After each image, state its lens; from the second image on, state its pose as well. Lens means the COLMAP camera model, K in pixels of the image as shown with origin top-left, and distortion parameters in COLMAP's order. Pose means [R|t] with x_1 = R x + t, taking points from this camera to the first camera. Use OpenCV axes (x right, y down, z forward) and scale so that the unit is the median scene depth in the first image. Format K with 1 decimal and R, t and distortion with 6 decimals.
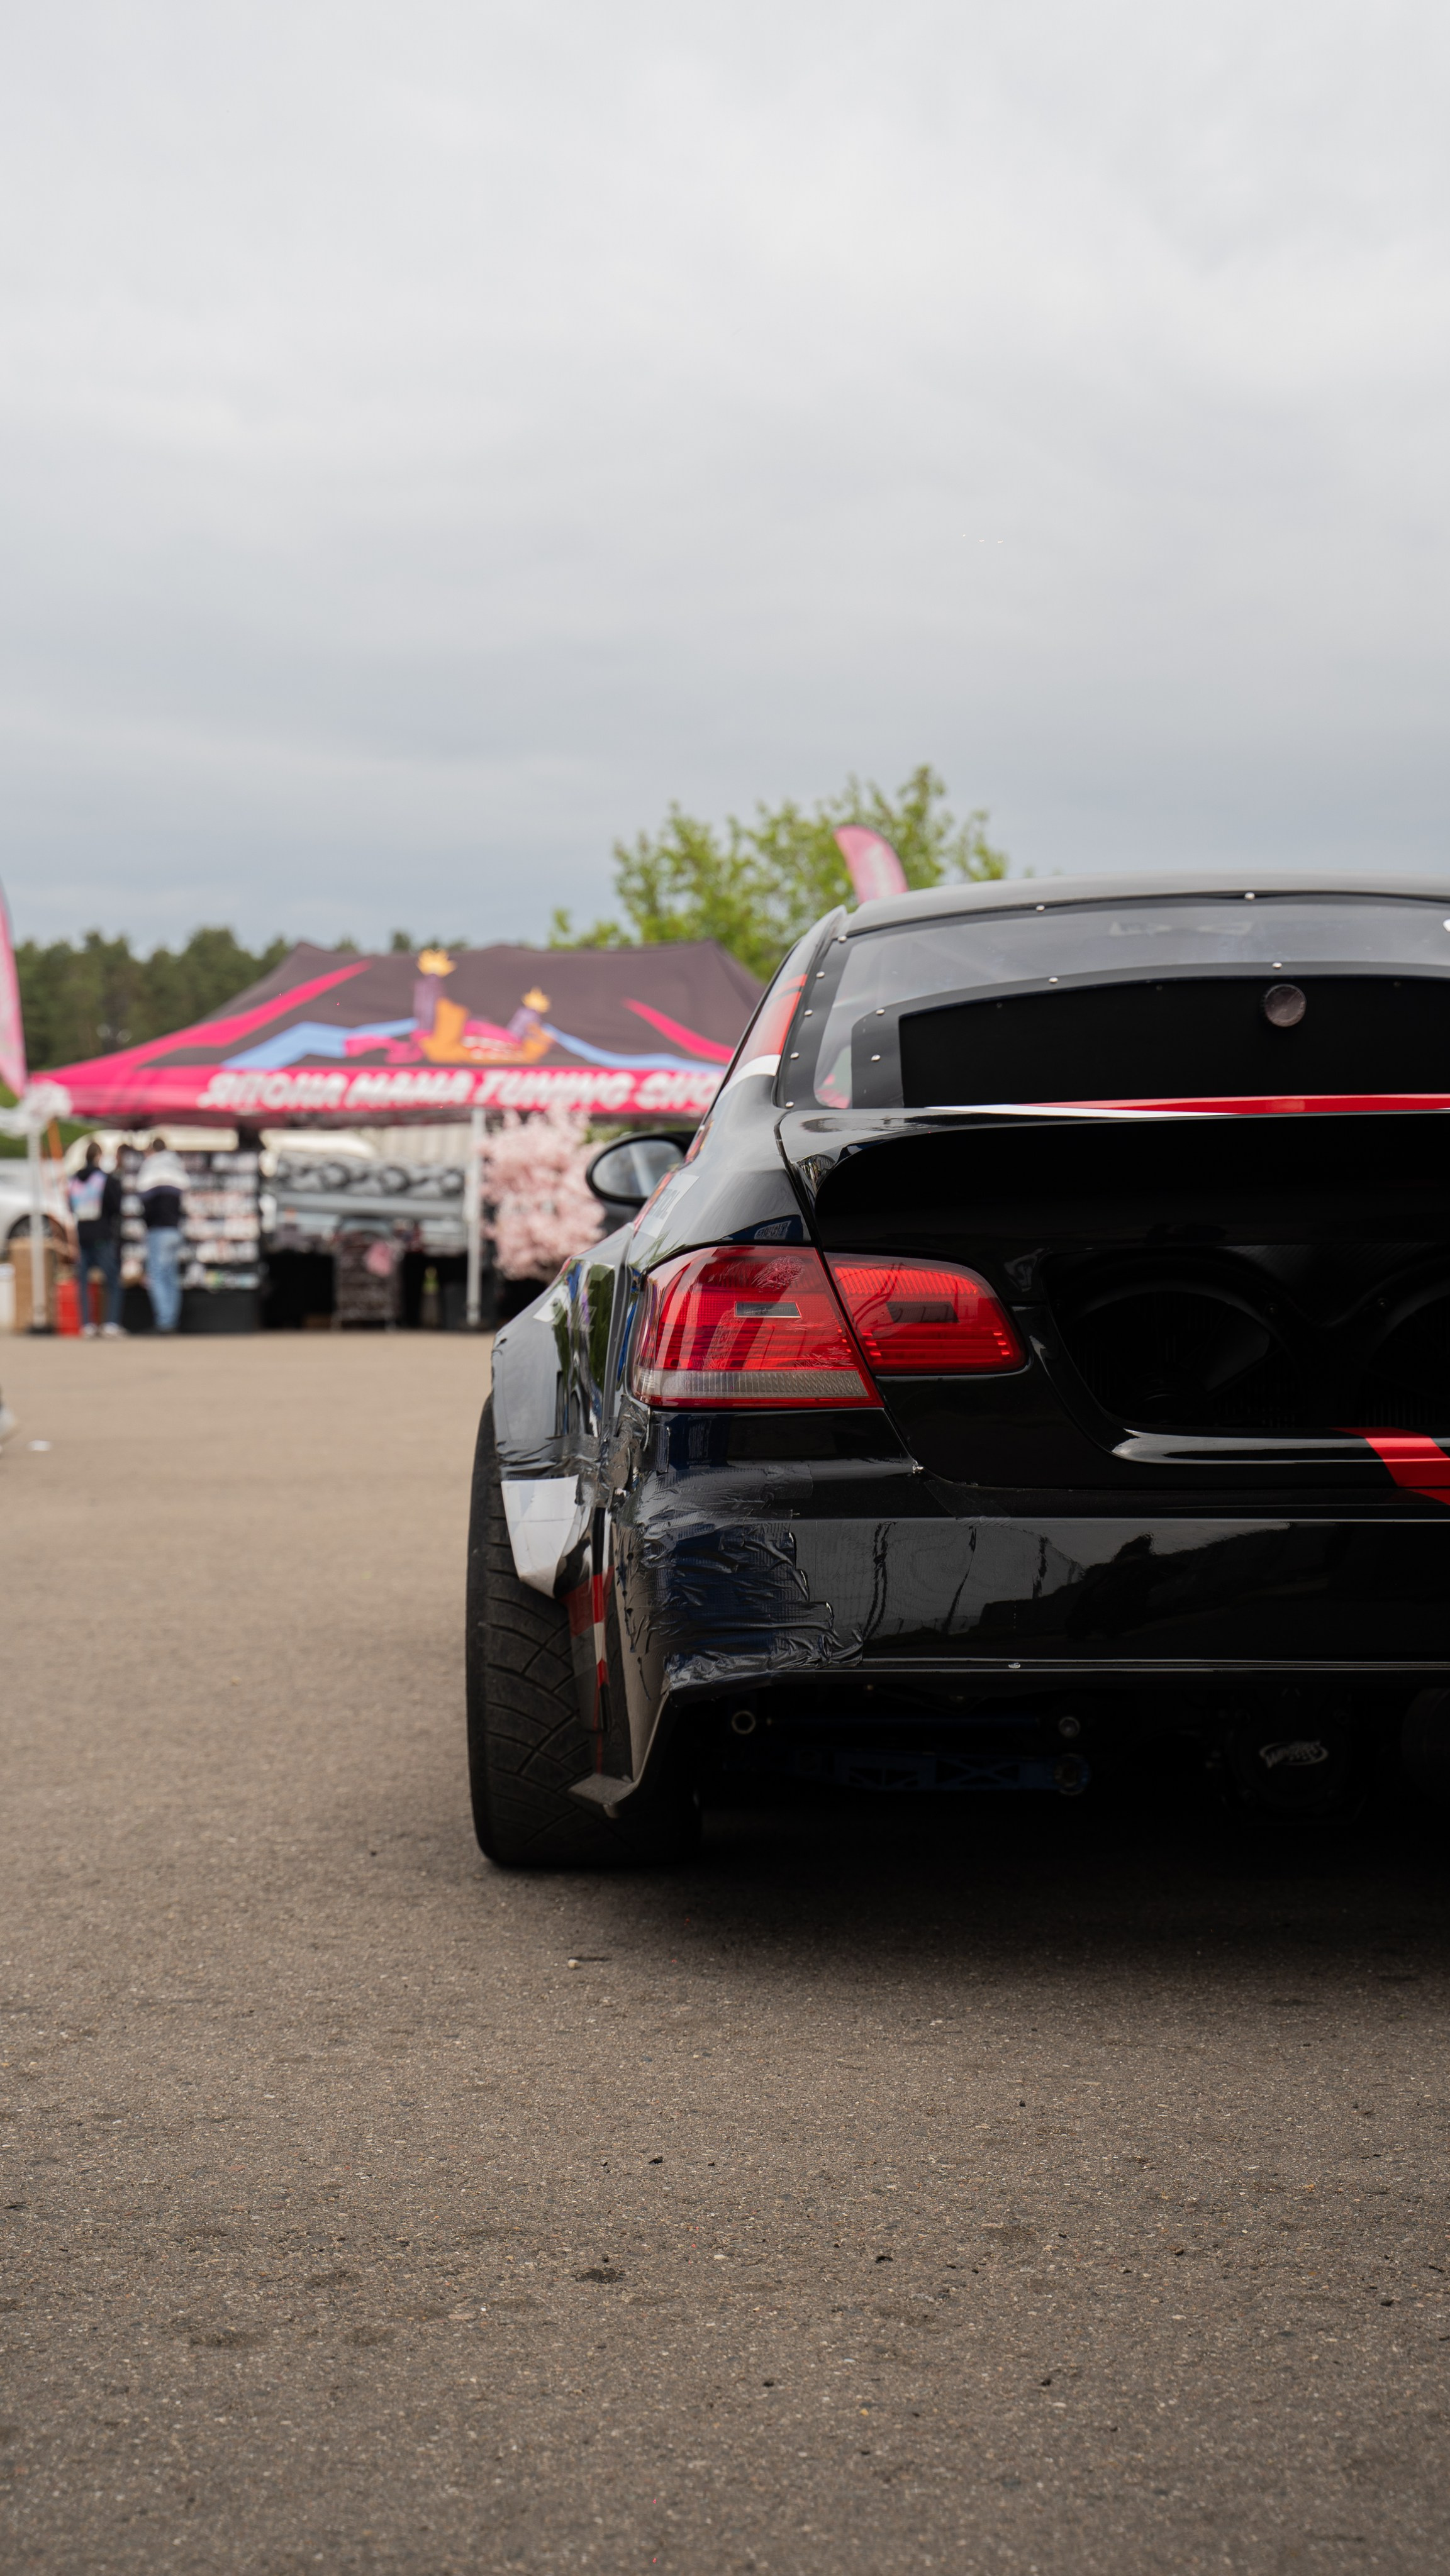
lens RADIAL K [[3691.2, 0, 725.0], [0, 3691.2, 1288.0], [0, 0, 1]] dist [0.043603, 0.223784]
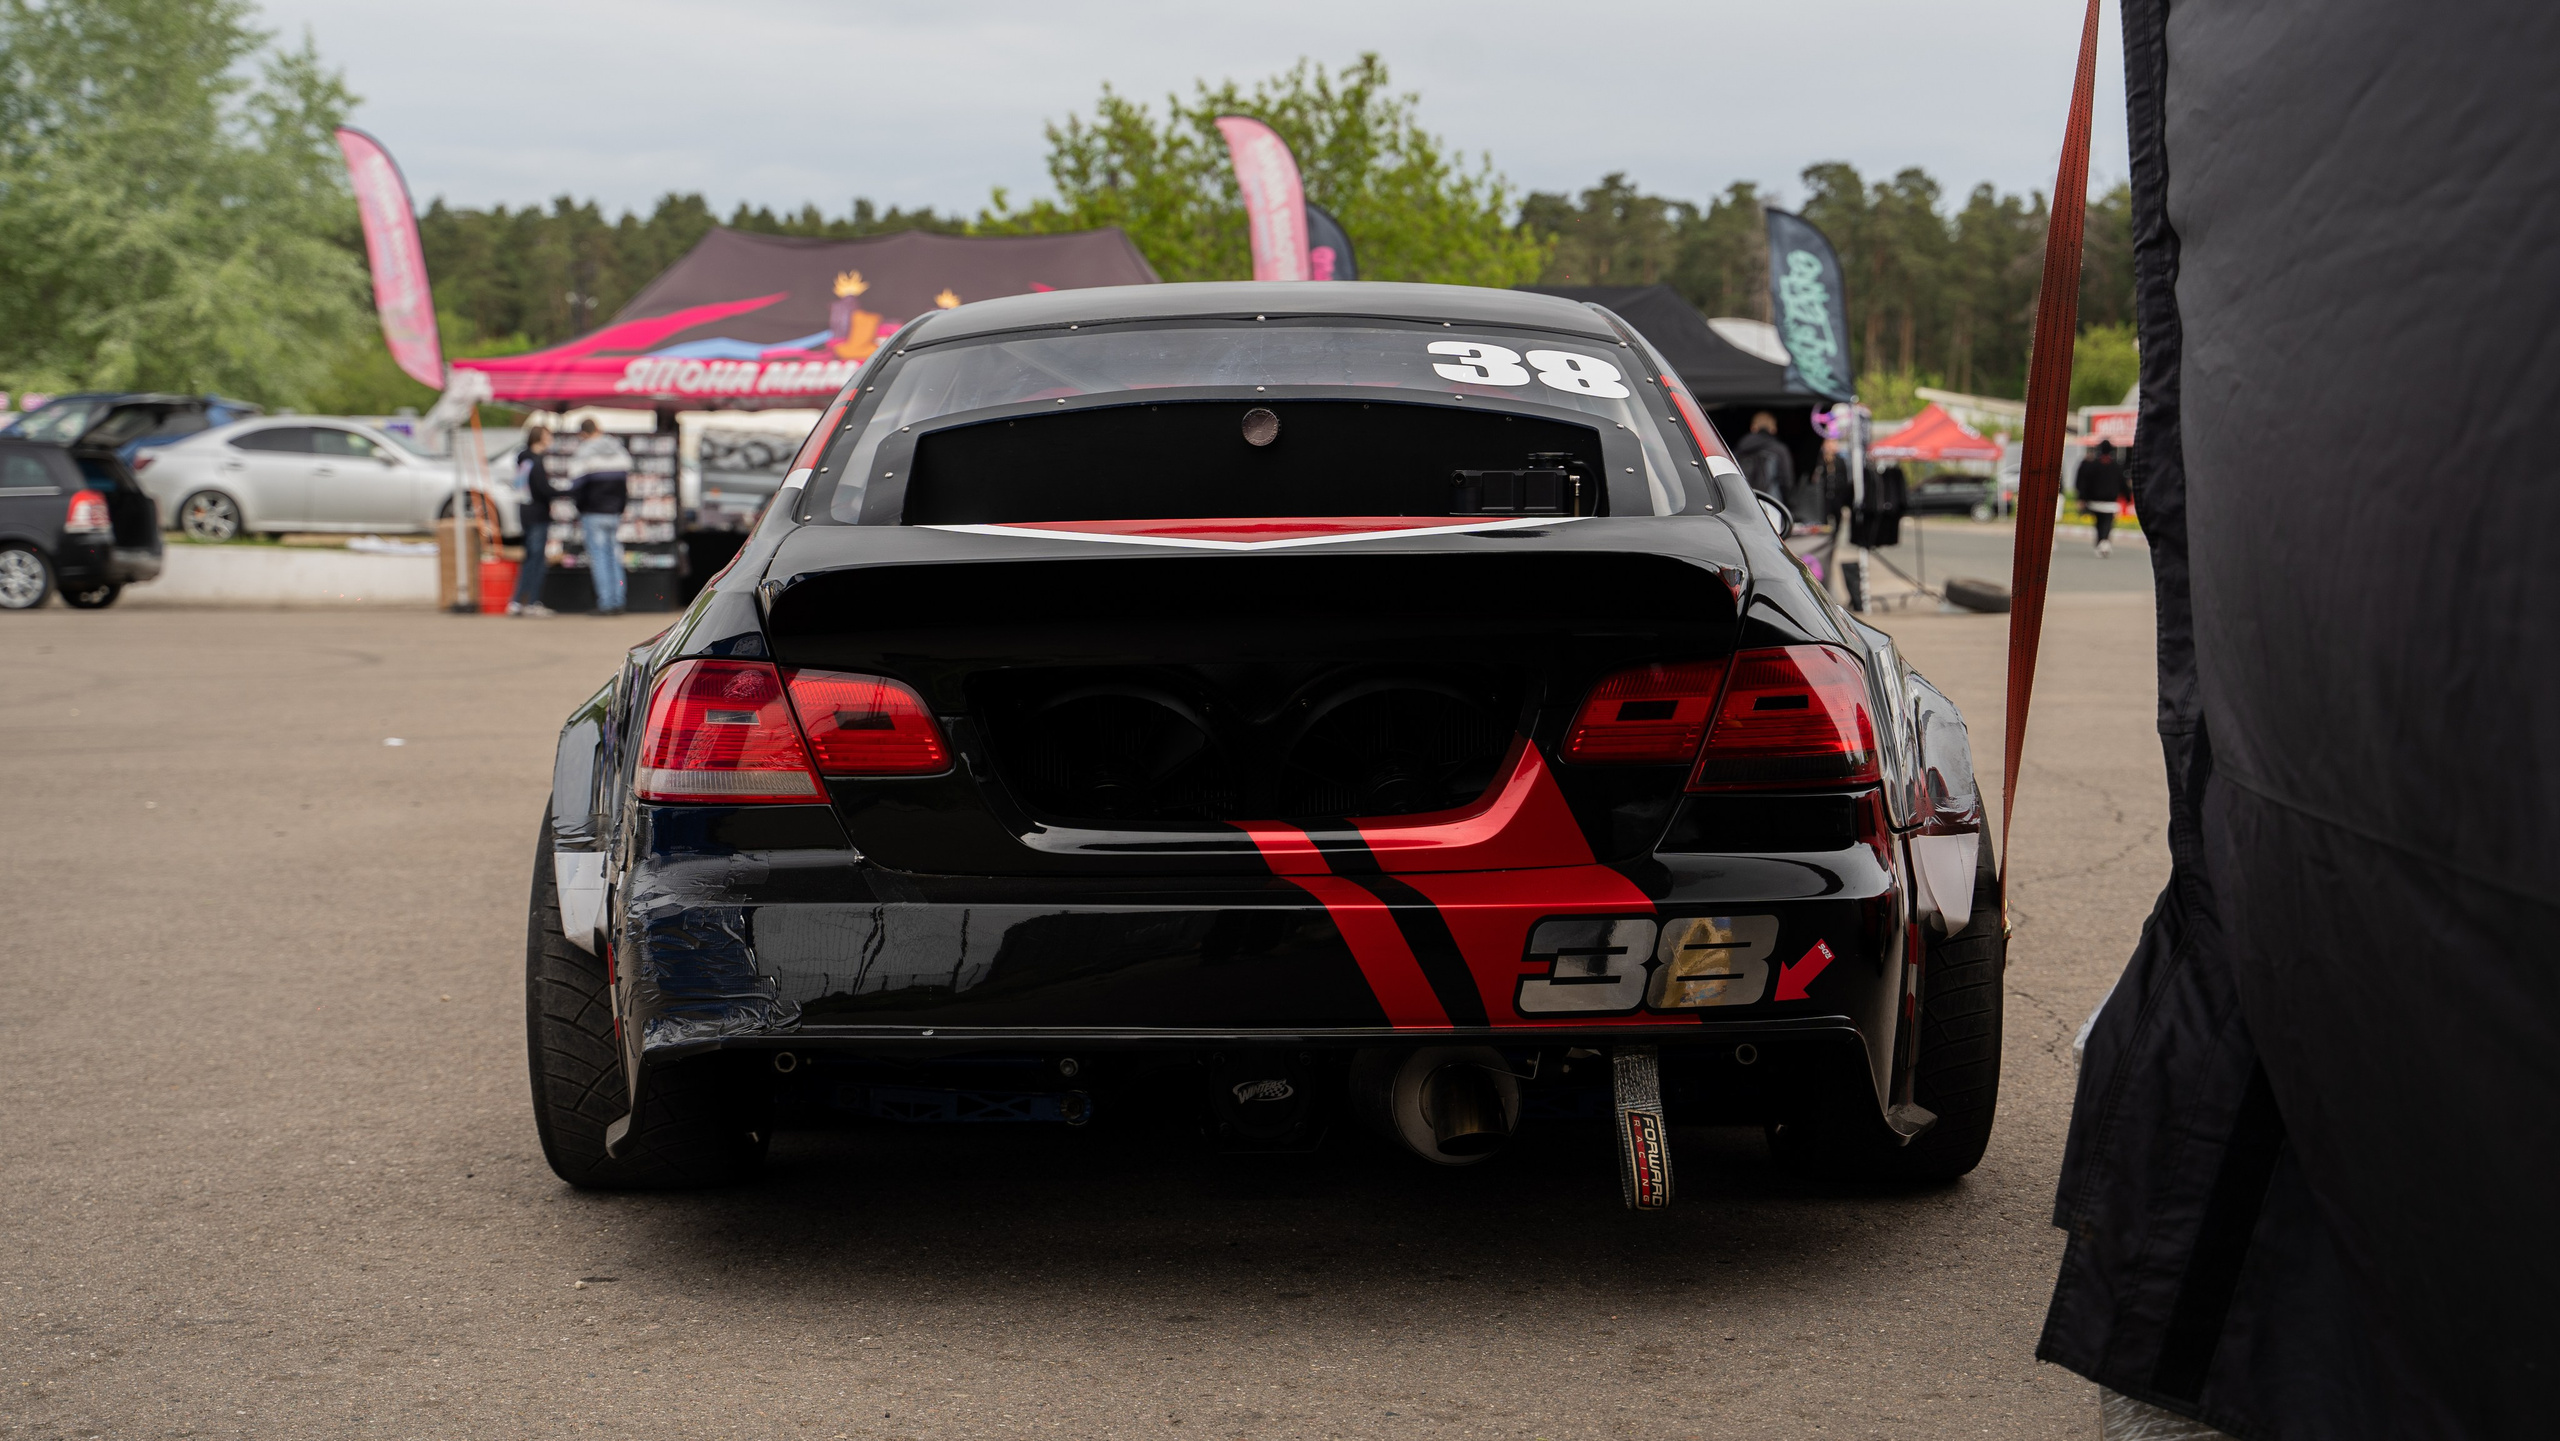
lens RADIAL K [[3667.8, 0, 1314.4], [0, 3667.8, 718.1], [0, 0, 1]] dist [0.043603, 0.223784]
pose [[0.999905, 0.001241, 0.013721, 0.147046], [-0.001950, 0.998658, 0.051761, -0.044323], [-0.013639, -0.051783, 0.998565, -0.111559]]
